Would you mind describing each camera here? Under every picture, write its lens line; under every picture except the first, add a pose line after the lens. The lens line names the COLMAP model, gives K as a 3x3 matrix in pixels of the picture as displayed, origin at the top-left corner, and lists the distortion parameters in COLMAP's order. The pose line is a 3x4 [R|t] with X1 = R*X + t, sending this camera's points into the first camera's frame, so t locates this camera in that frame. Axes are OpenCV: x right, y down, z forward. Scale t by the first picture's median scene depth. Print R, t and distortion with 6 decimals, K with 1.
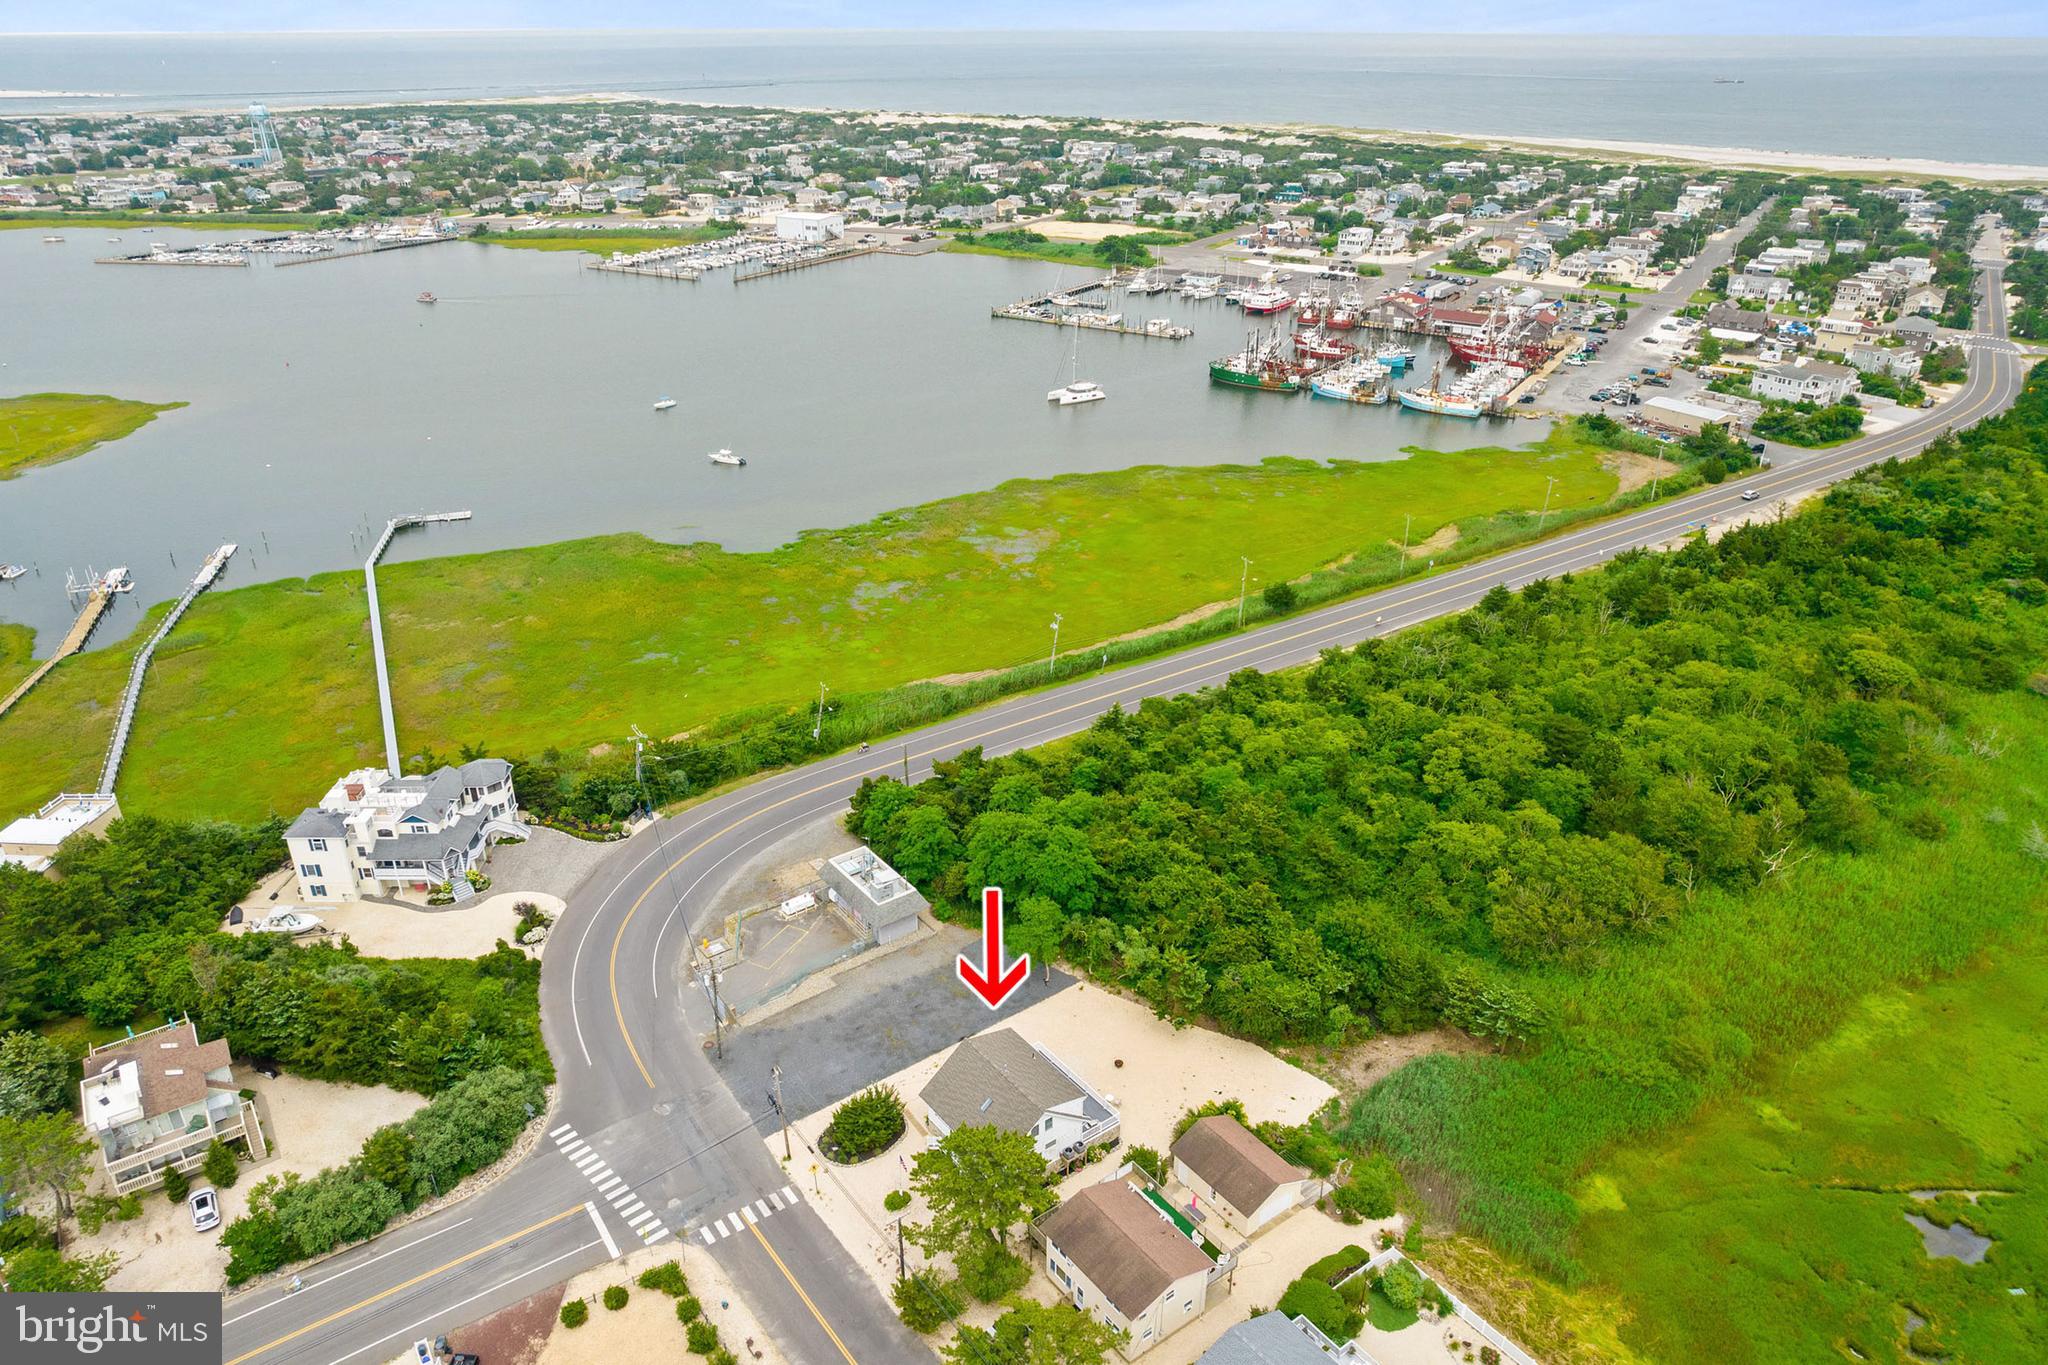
lens RADIAL K [[1365.5, 0, 1024.0], [0, 1365.5, 682.5], [0, 0, 1]] dist [-0.049350, 0.001540]
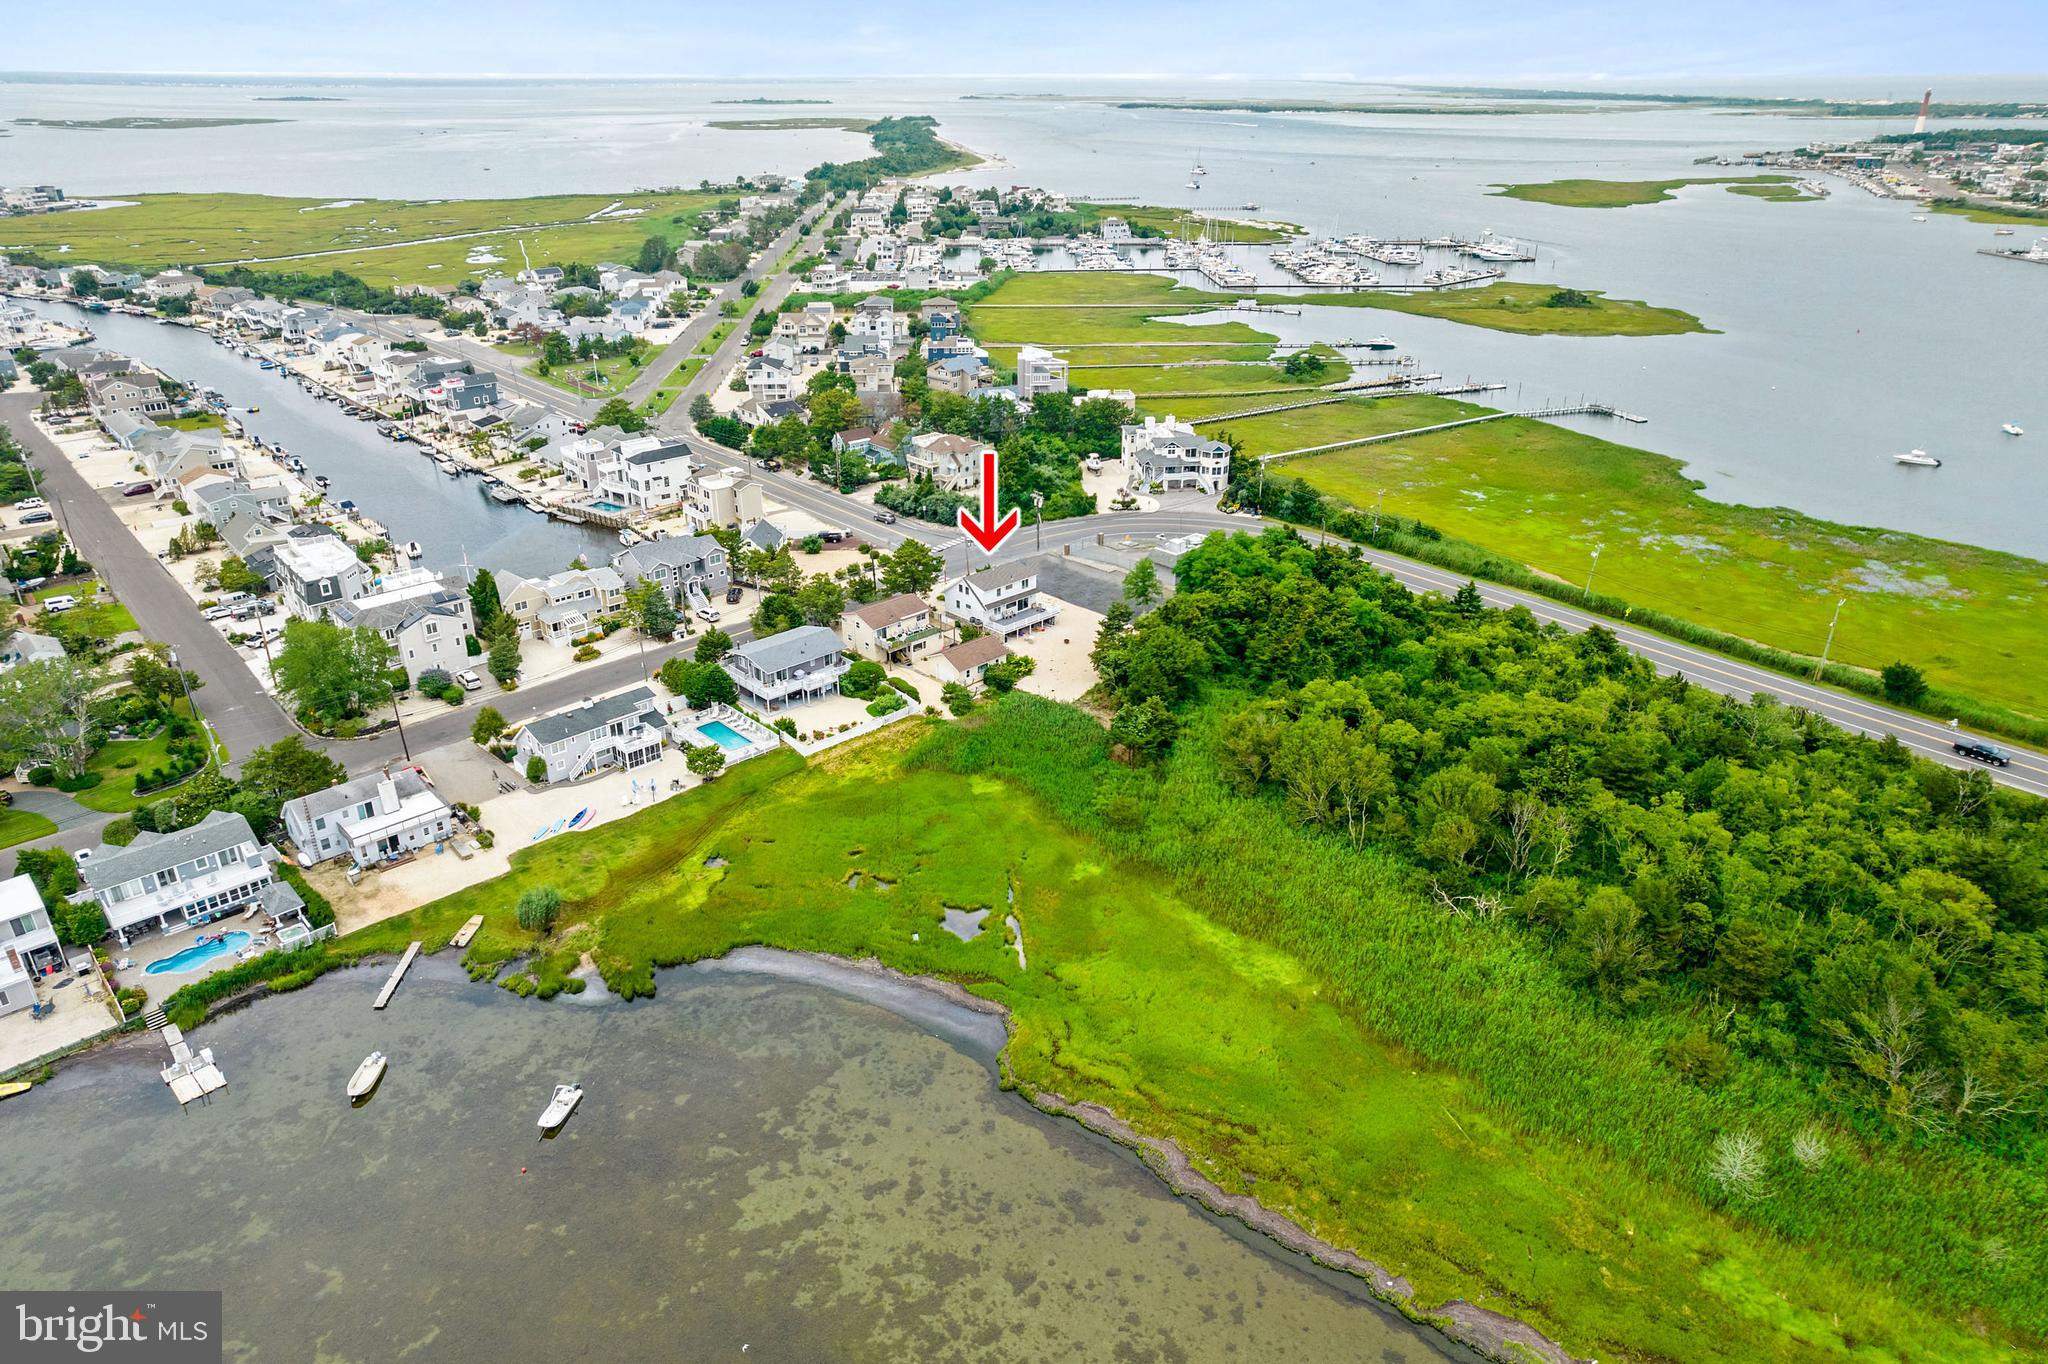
lens RADIAL K [[1307.2, 0, 1071.2], [0, 1307.2, 747.9], [0, 0, 1]] dist [-0.034871, 0.034661]
pose [[0.154659, 0.462564, -0.872992, 1.222294], [-0.438261, 0.824048, 0.358989, -0.136748], [0.885442, 0.327078, 0.330170, 0.463721]]
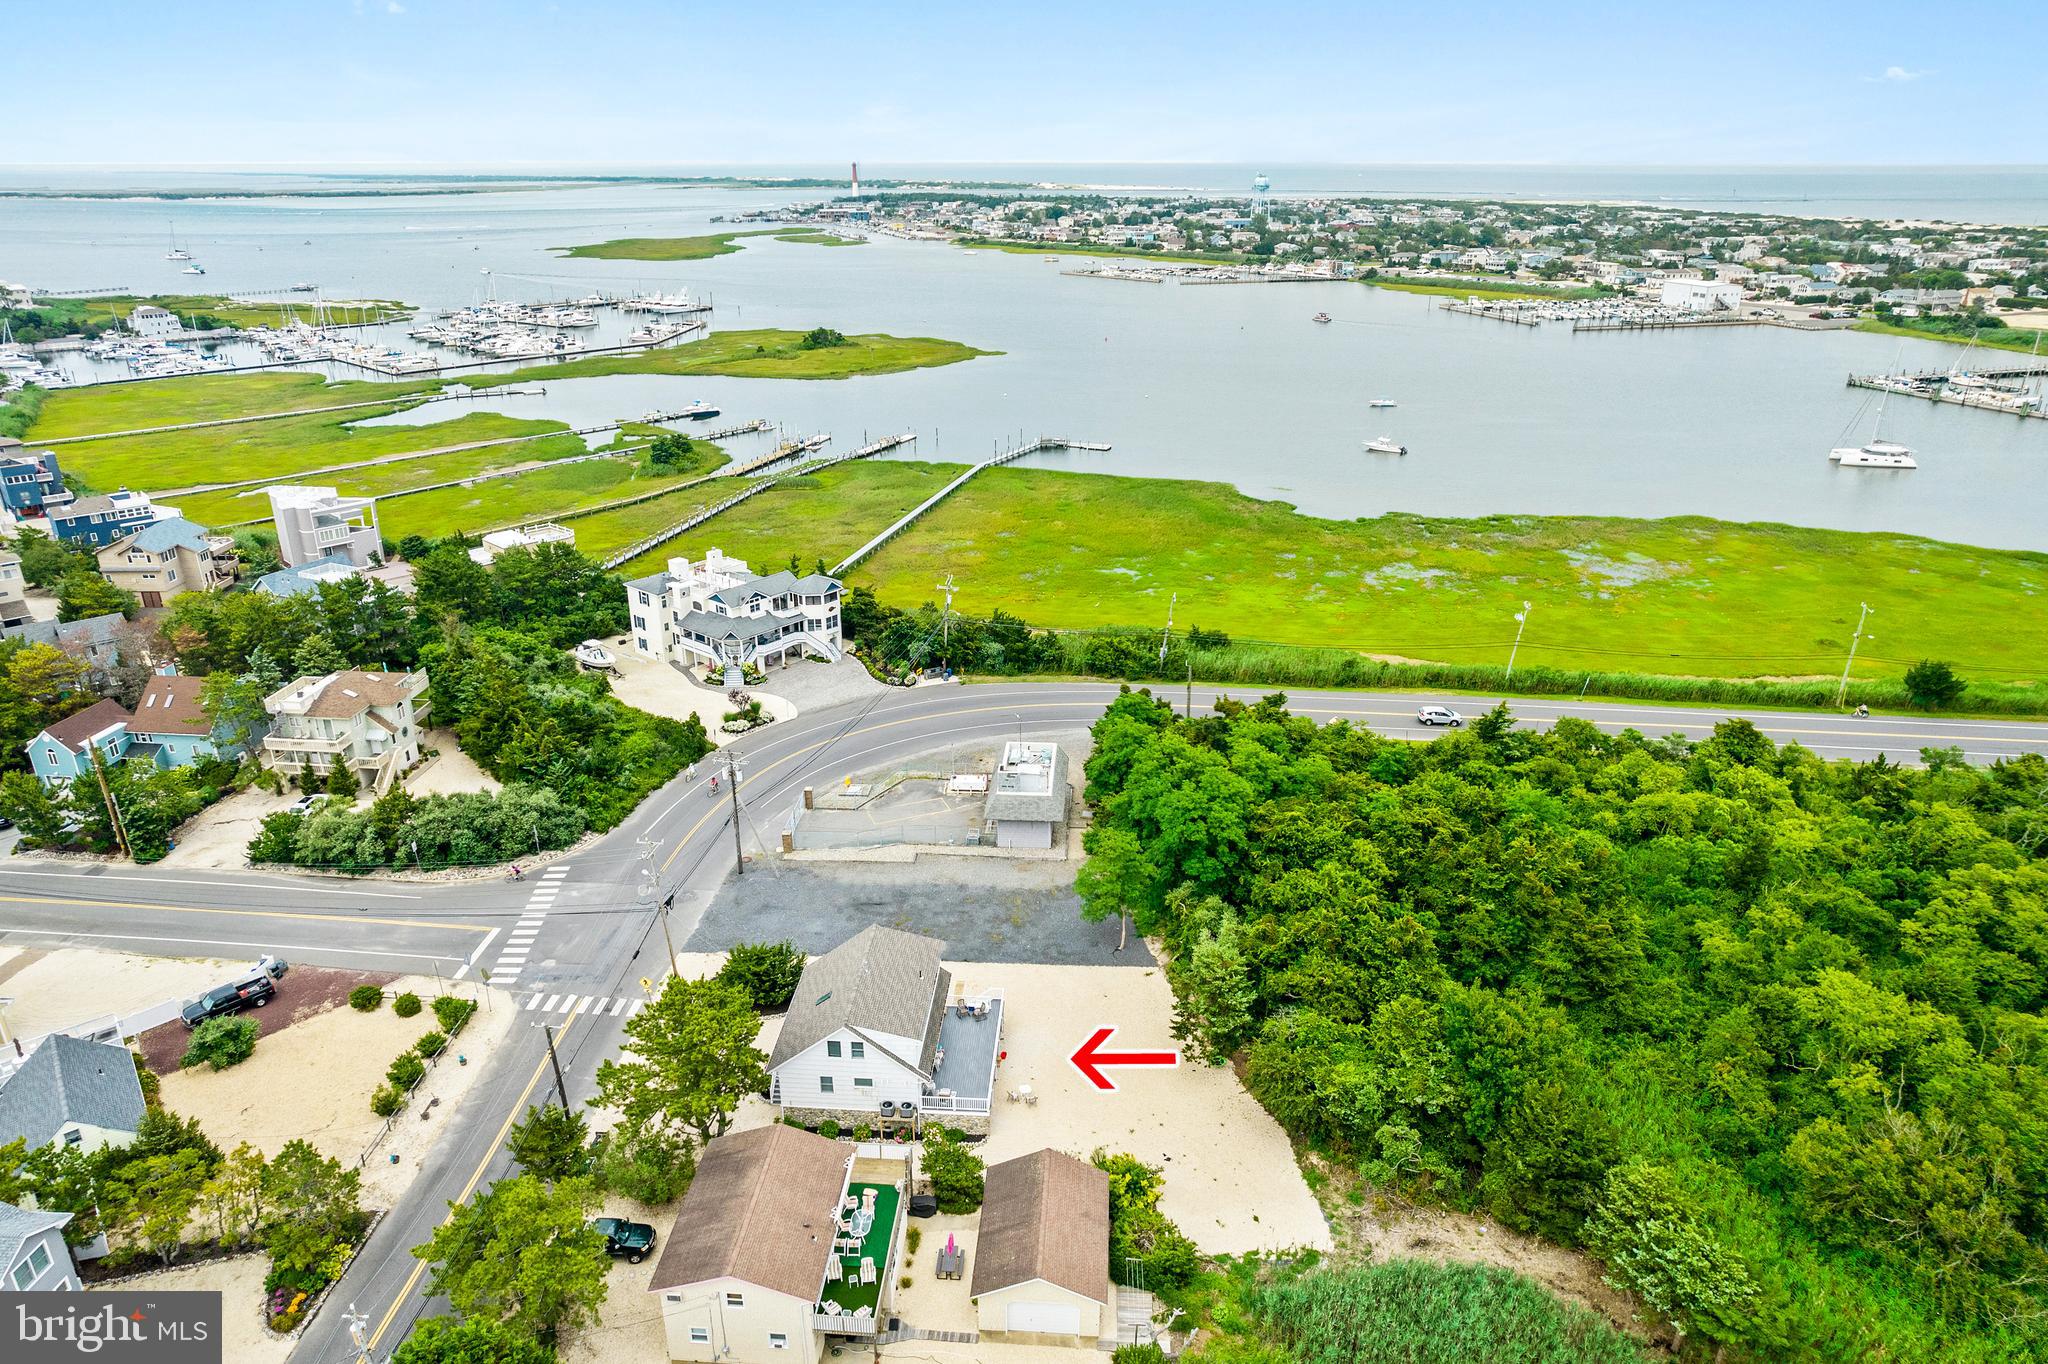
lens RADIAL K [[1323.7, 0, 1024.0], [0, 1323.7, 682.0], [0, 0, 1]] dist [-0.086830, 0.085710]
pose [[0.760441, 0.242743, -0.602333, 0.345195], [-0.283544, 0.958541, 0.028325, 0.067409], [0.584237, 0.149248, 0.797742, 0.343025]]
